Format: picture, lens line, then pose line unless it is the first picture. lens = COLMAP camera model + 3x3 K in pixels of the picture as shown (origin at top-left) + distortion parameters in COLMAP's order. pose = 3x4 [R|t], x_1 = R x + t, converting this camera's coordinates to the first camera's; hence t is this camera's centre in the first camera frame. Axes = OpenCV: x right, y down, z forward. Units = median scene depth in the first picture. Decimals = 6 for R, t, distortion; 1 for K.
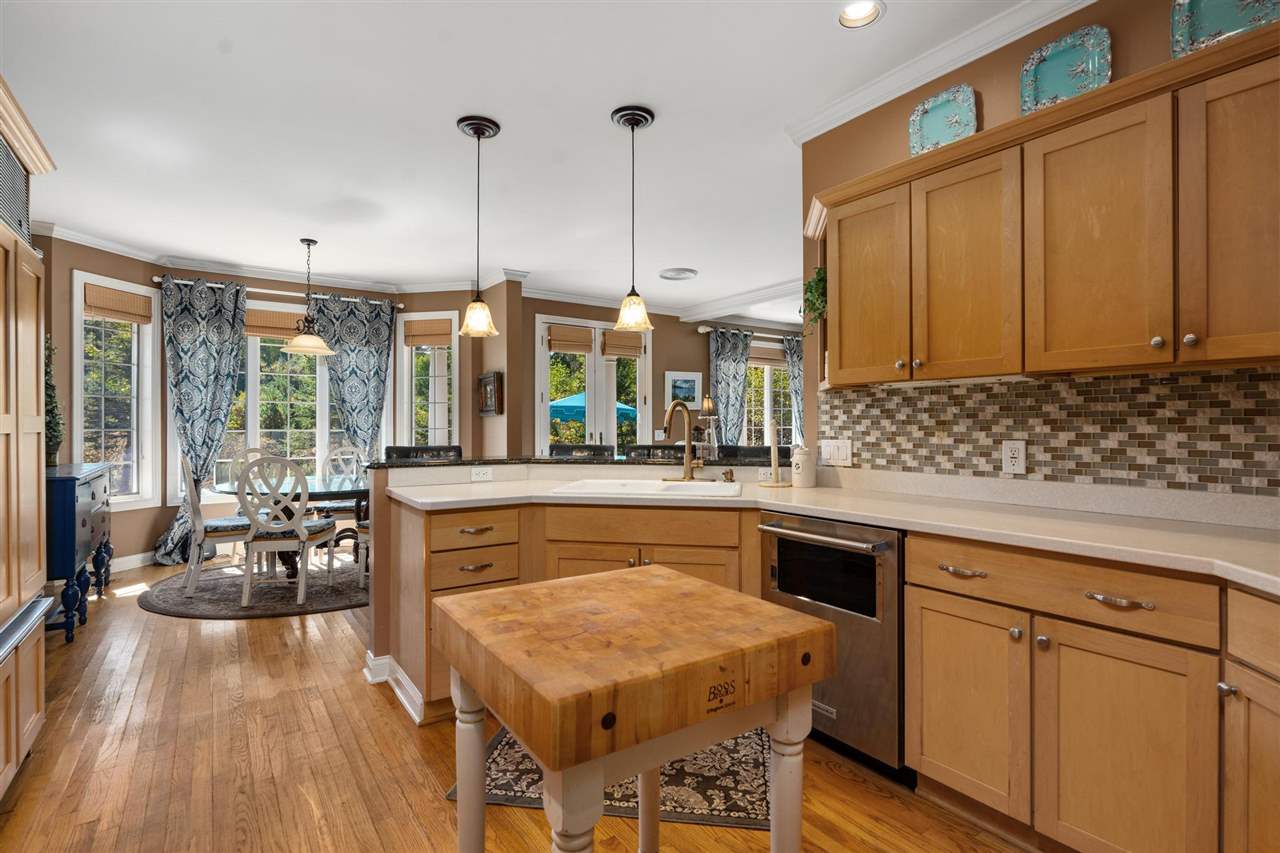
lens RADIAL K [[619.8, 0, 640.4], [0, 619.8, 423.3], [0, 0, 1]] dist [0.000130, 0.000095]
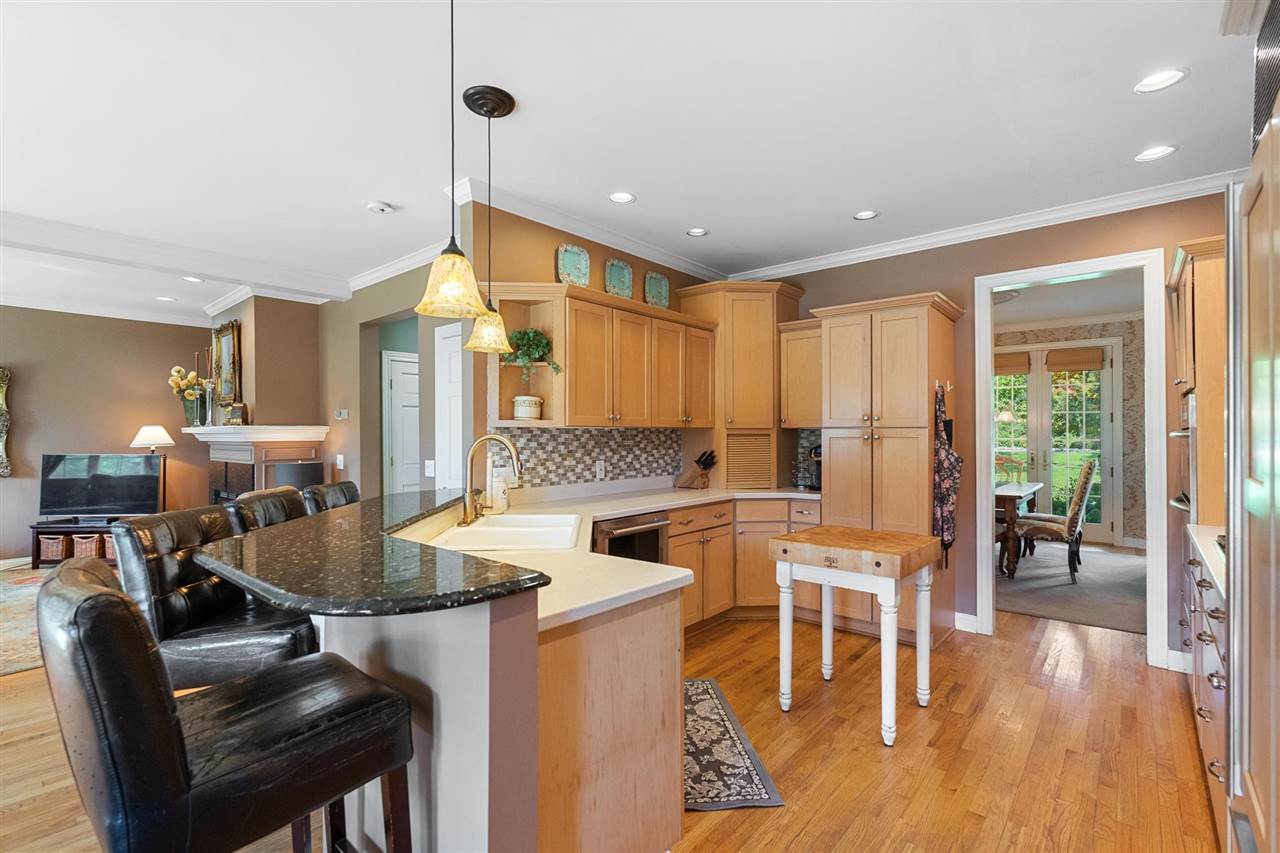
lens RADIAL K [[584.7, 0, 639.1], [0, 584.7, 431.8], [0, 0, 1]] dist [0.003527, 0.000258]
pose [[-0.248655, 0.005751, 0.968575, -0.485503], [-0.000333, 0.999982, -0.006023, -0.020482], [-0.968592, -0.001820, -0.248648, 0.580644]]
